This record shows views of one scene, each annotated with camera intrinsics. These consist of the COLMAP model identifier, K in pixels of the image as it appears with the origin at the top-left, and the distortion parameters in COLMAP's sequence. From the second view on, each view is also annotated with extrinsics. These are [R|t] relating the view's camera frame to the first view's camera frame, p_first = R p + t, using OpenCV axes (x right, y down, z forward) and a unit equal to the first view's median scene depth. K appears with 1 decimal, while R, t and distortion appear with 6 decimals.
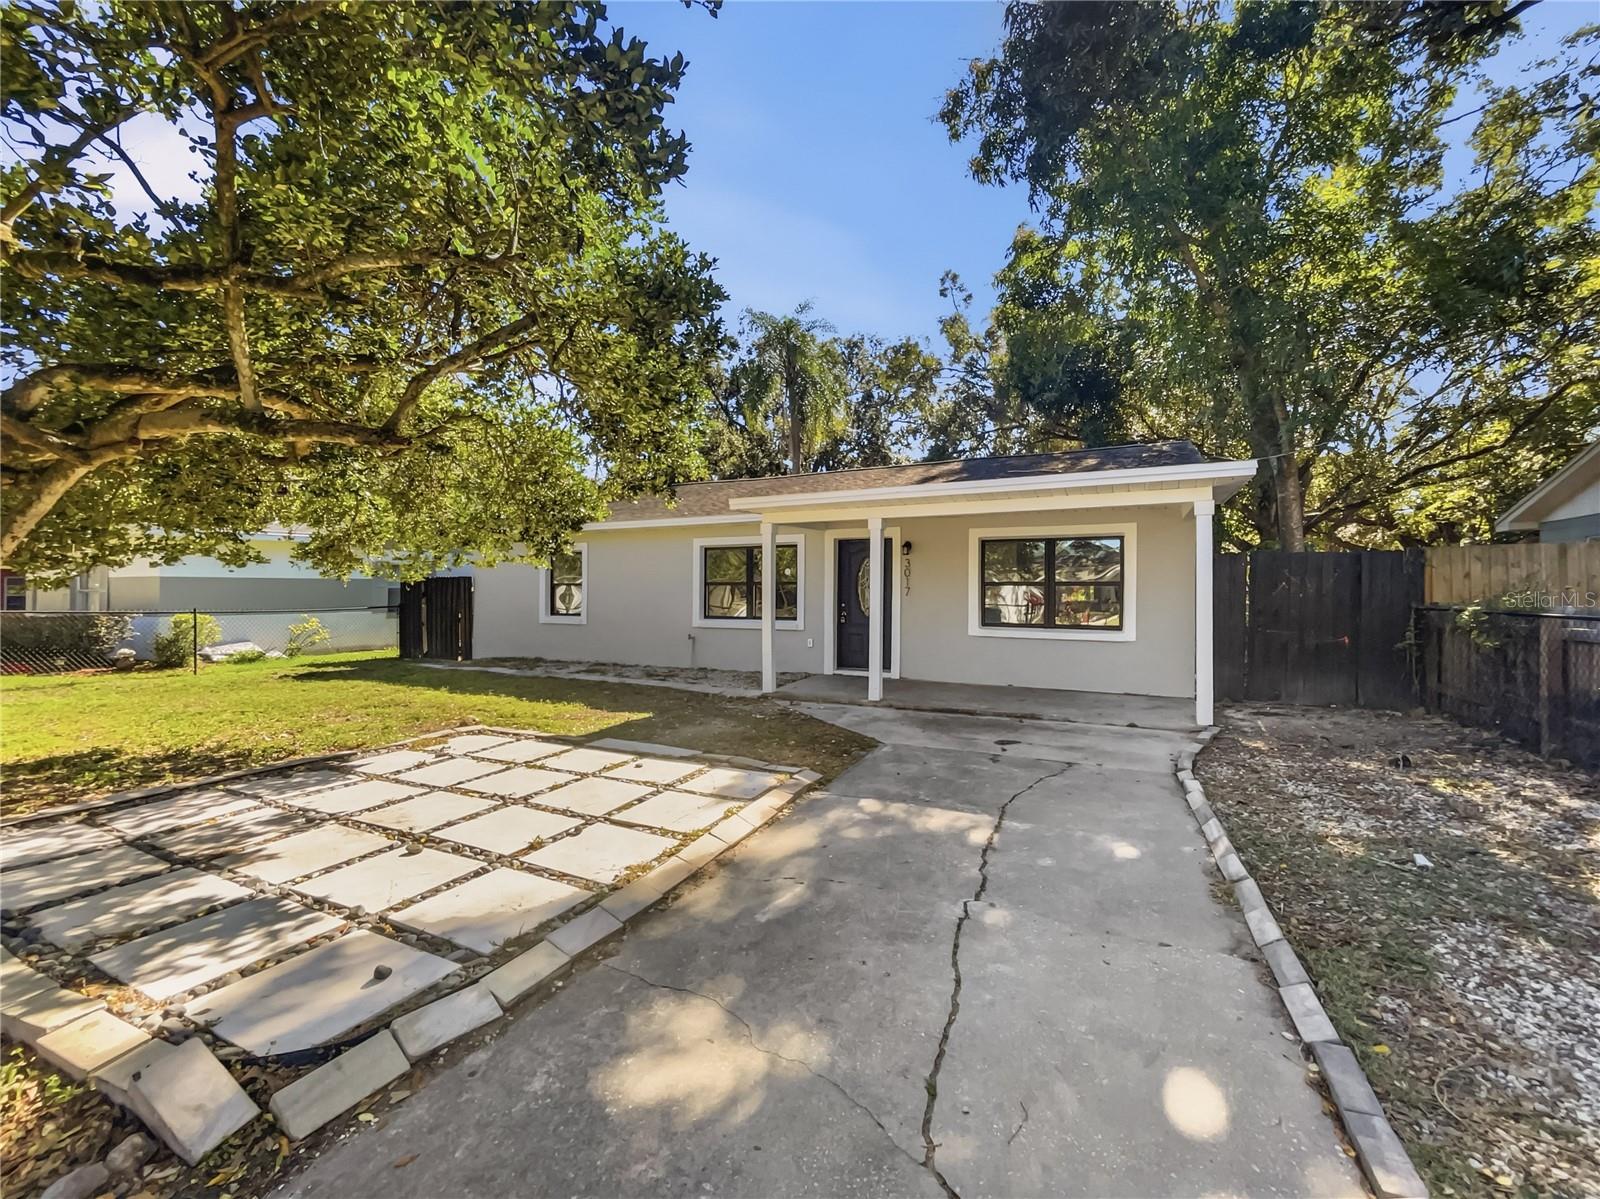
lens RADIAL K [[648.2, 0, 806.6], [0, 648.2, 597.2], [0, 0, 1]] dist [-0.000988, -0.000285]
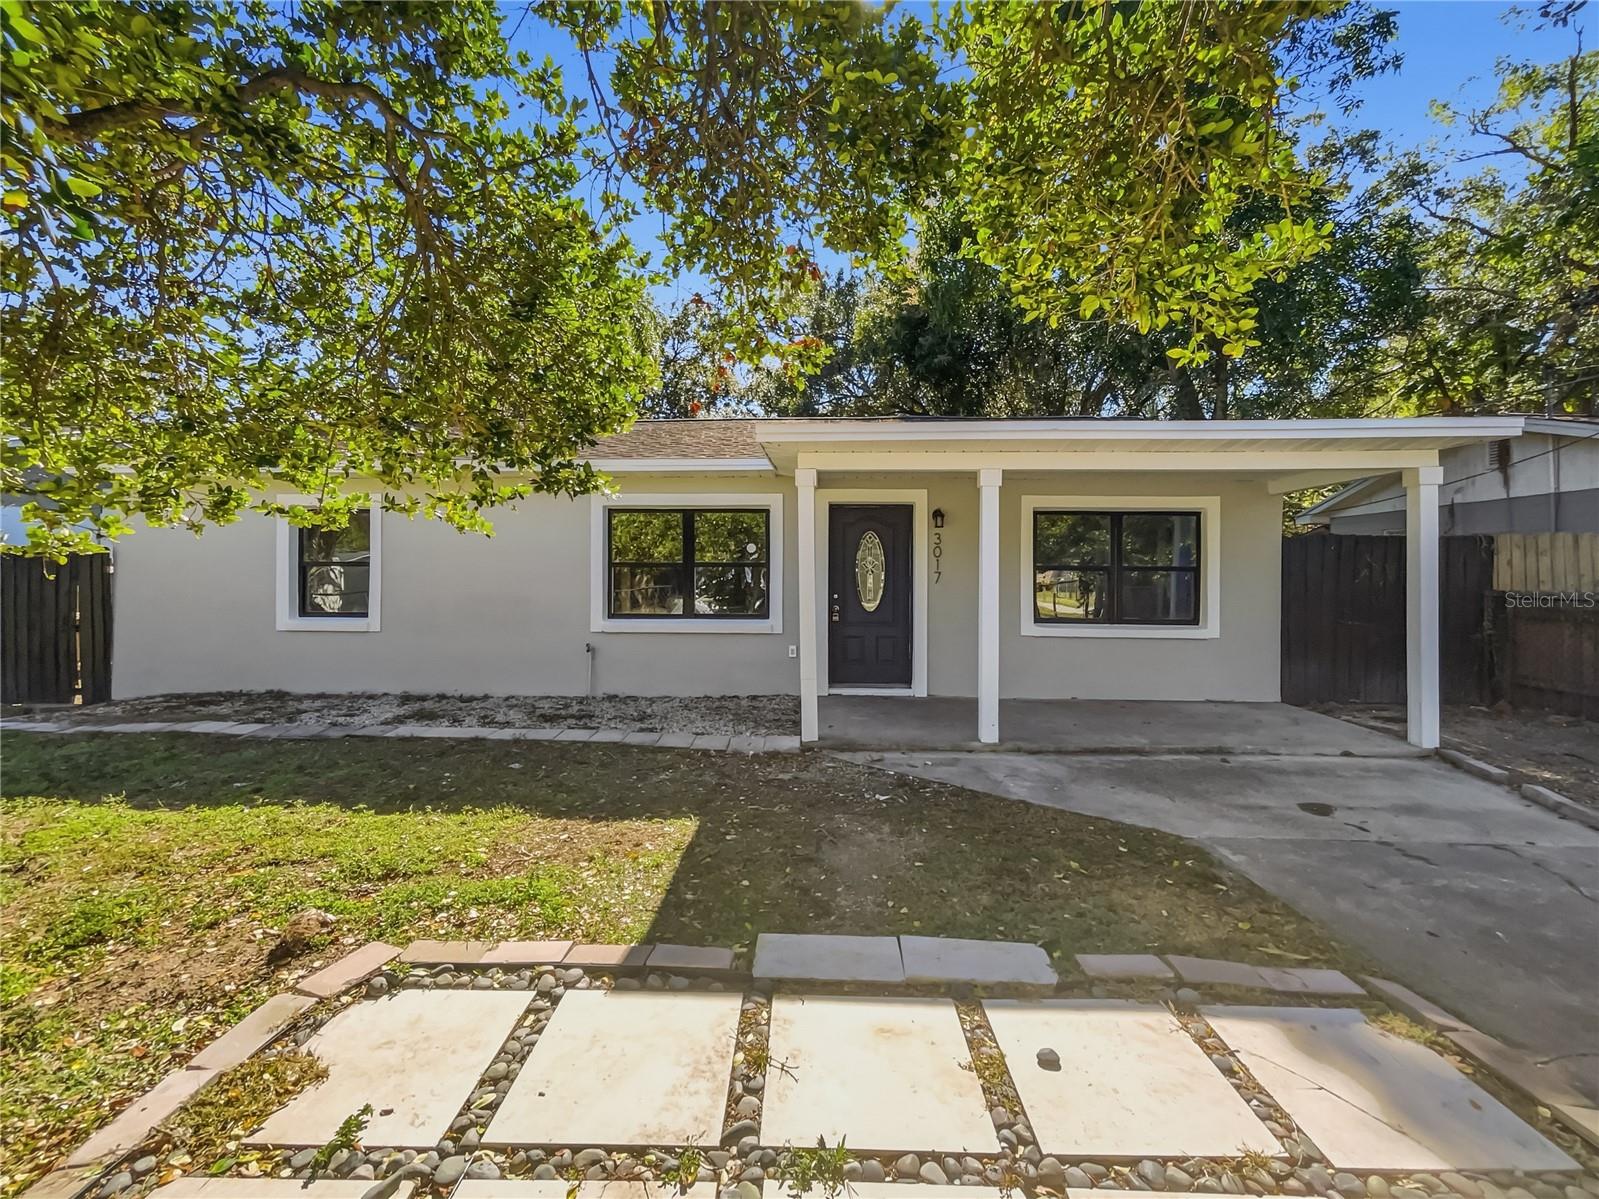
lens RADIAL K [[647.8, 0, 797.5], [0, 647.8, 592.3], [0, 0, 1]] dist [-0.000988, -0.000285]
pose [[0.921835, -0.008917, 0.387481, -0.321758], [0.003869, 0.999897, 0.013805, -0.005856], [-0.387564, -0.011226, 0.921774, 0.438400]]
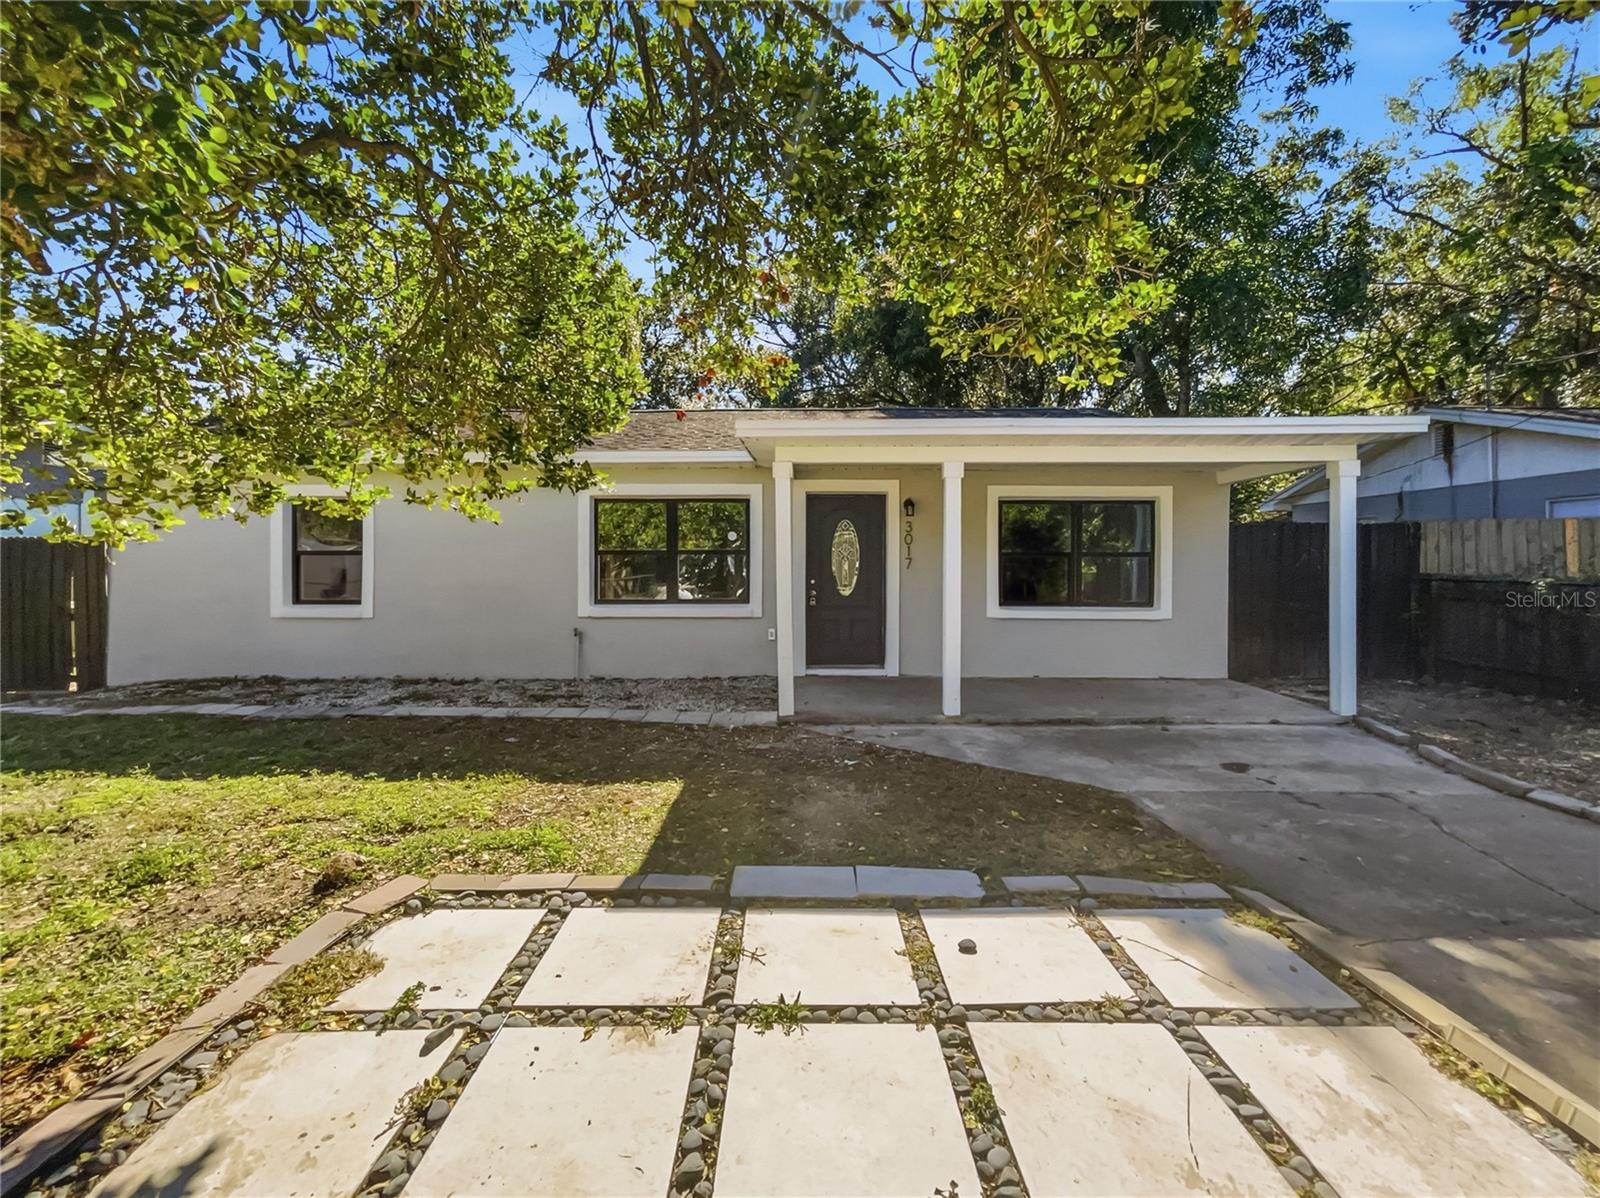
lens RADIAL K [[648.2, 0, 778.7], [0, 648.2, 571.0], [0, 0, 1]] dist [-0.000988, -0.000285]
pose [[0.922527, -0.005768, 0.385889, -0.338104], [0.006522, 0.999979, -0.000643, -0.002195], [-0.385877, 0.003110, 0.922545, 0.381154]]
